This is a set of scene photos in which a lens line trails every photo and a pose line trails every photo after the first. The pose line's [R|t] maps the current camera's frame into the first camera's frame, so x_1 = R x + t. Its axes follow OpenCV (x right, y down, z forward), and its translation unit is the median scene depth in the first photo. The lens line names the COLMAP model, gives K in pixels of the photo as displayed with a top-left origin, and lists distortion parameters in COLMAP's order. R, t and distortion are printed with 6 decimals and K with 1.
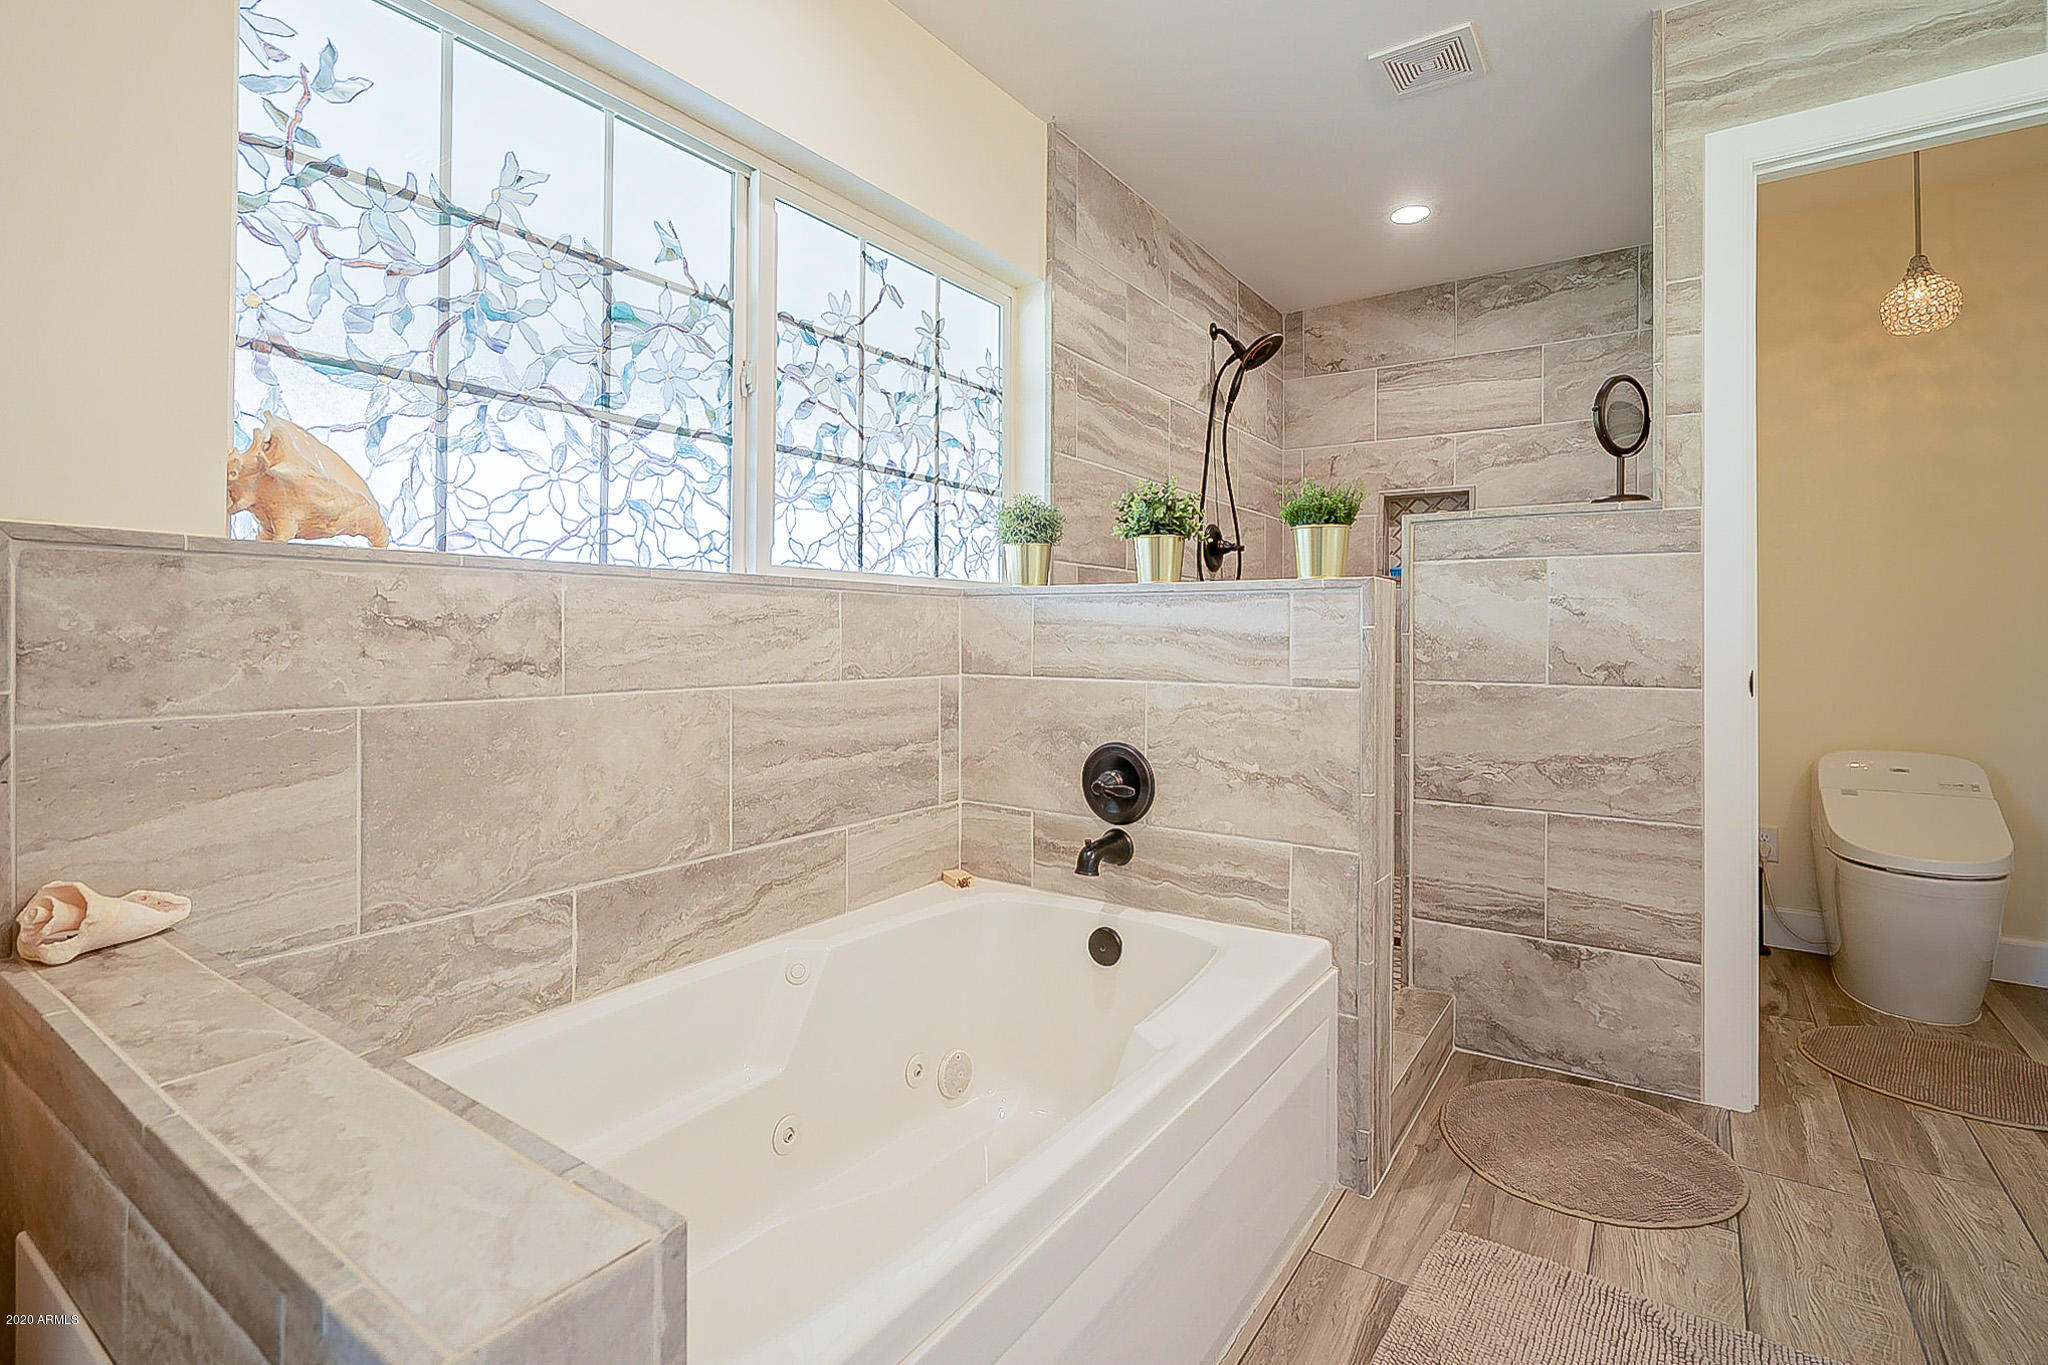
lens RADIAL K [[962.0, 0, 1015.9], [0, 962.0, 627.2], [0, 0, 1]] dist [-0.002743, 0.001335]
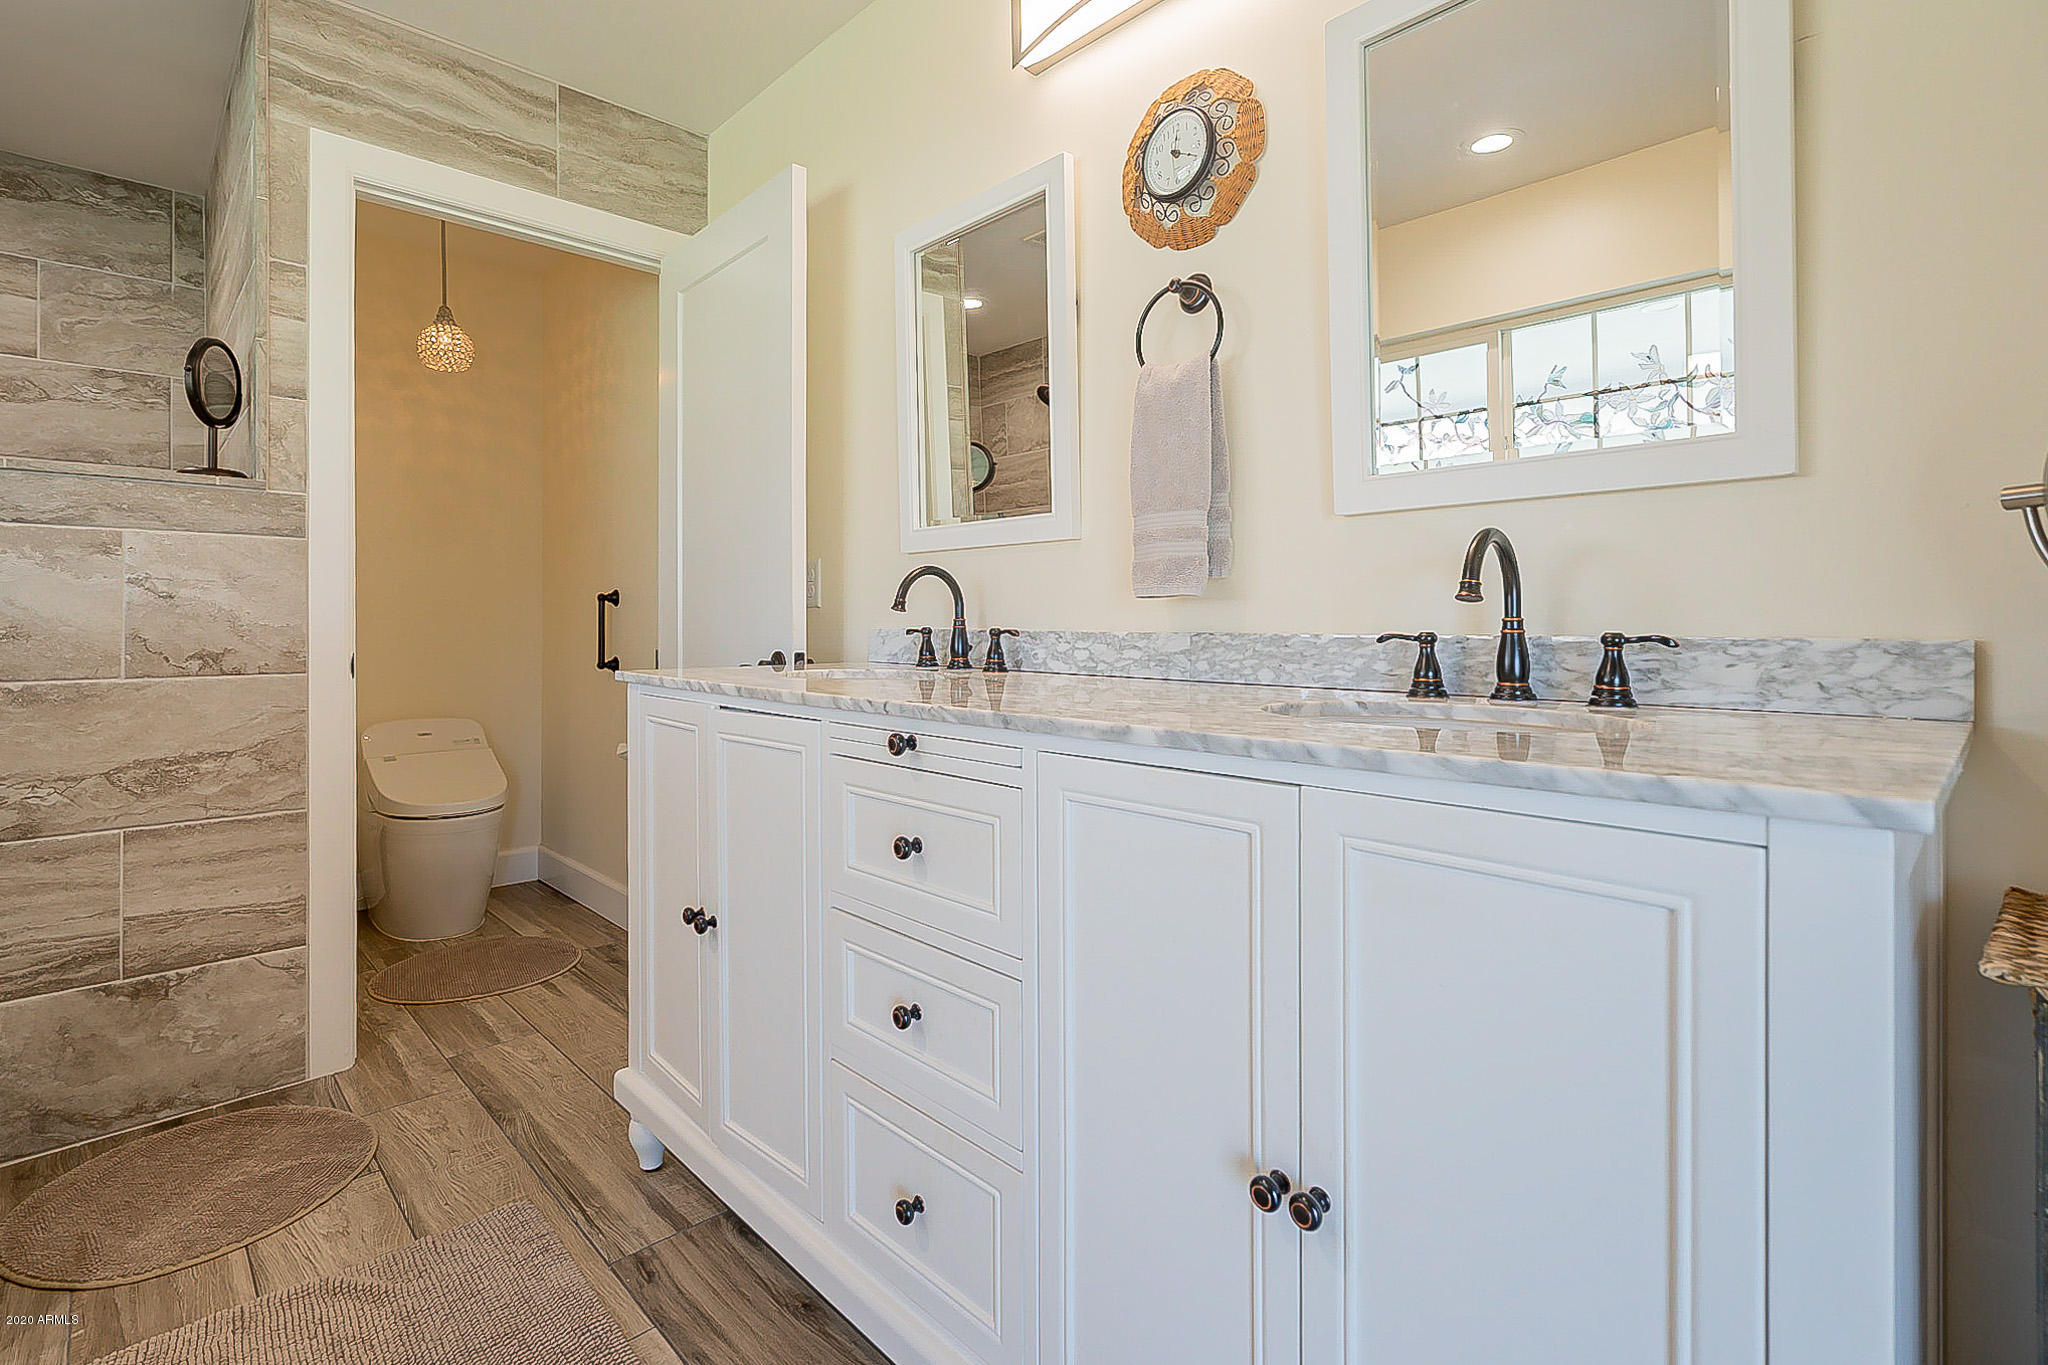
lens RADIAL K [[959.7, 0, 1017.5], [0, 959.7, 625.4], [0, 0, 1]] dist [-0.000753, 0.001014]
pose [[0.201048, -0.007290, 0.979554, -0.125015], [-0.004400, 0.999955, 0.008345, 0.001713], [-0.979572, -0.005988, 0.201007, 0.061691]]
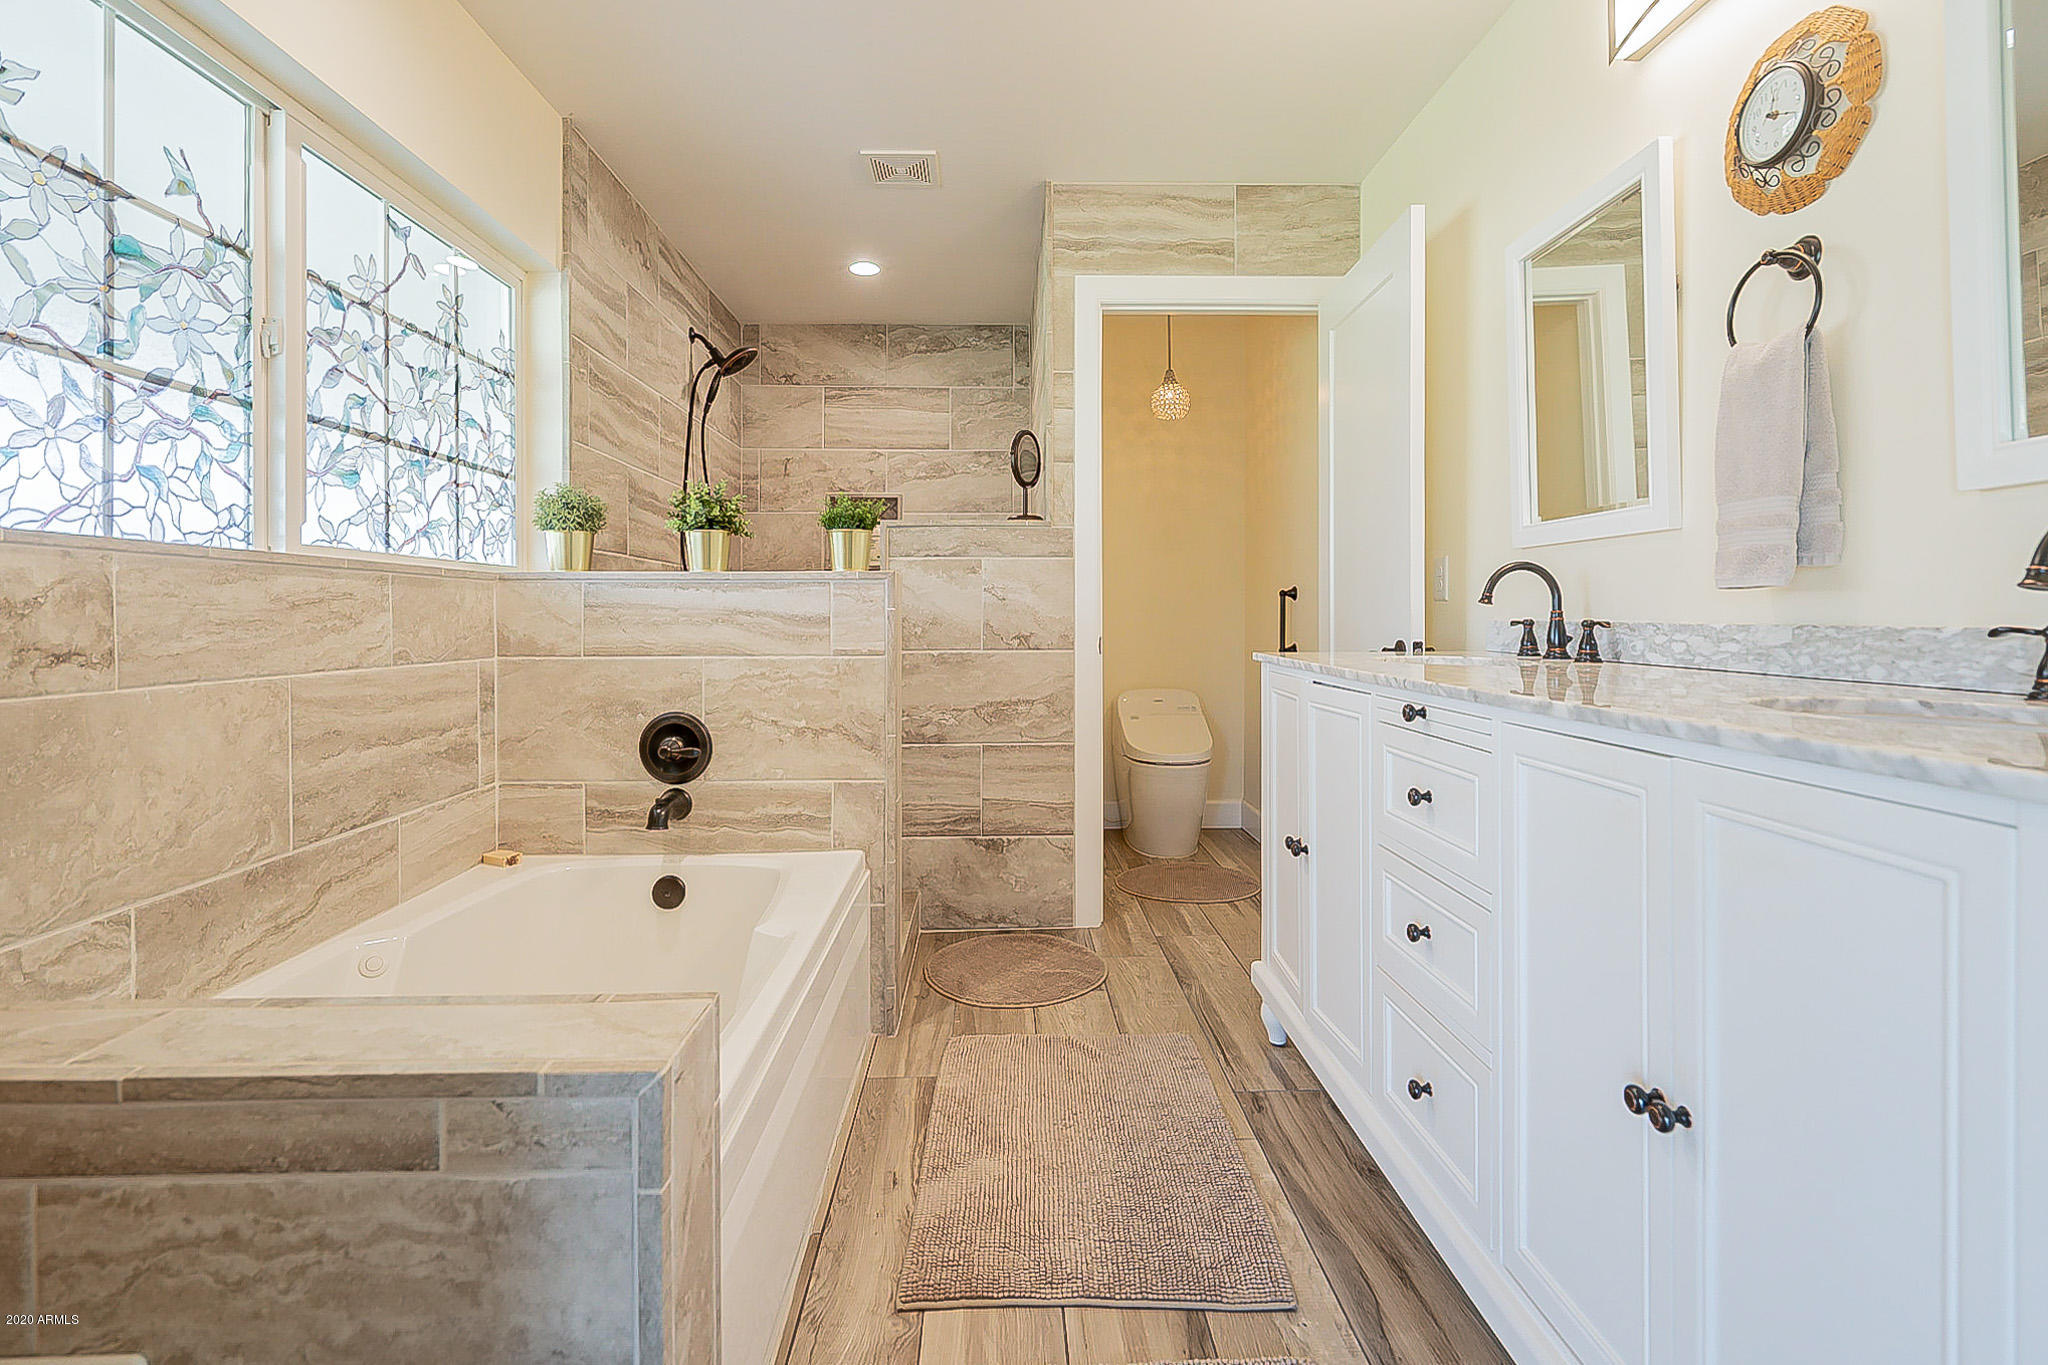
lens RADIAL K [[955.5, 0, 1019.0], [0, 955.5, 626.3], [0, 0, 1]] dist [-0.001976, 0.001224]
pose [[0.805927, -0.013796, 0.591855, -0.224075], [0.003193, 0.999815, 0.018957, -0.000830], [-0.592007, -0.013388, 0.805822, -0.136810]]
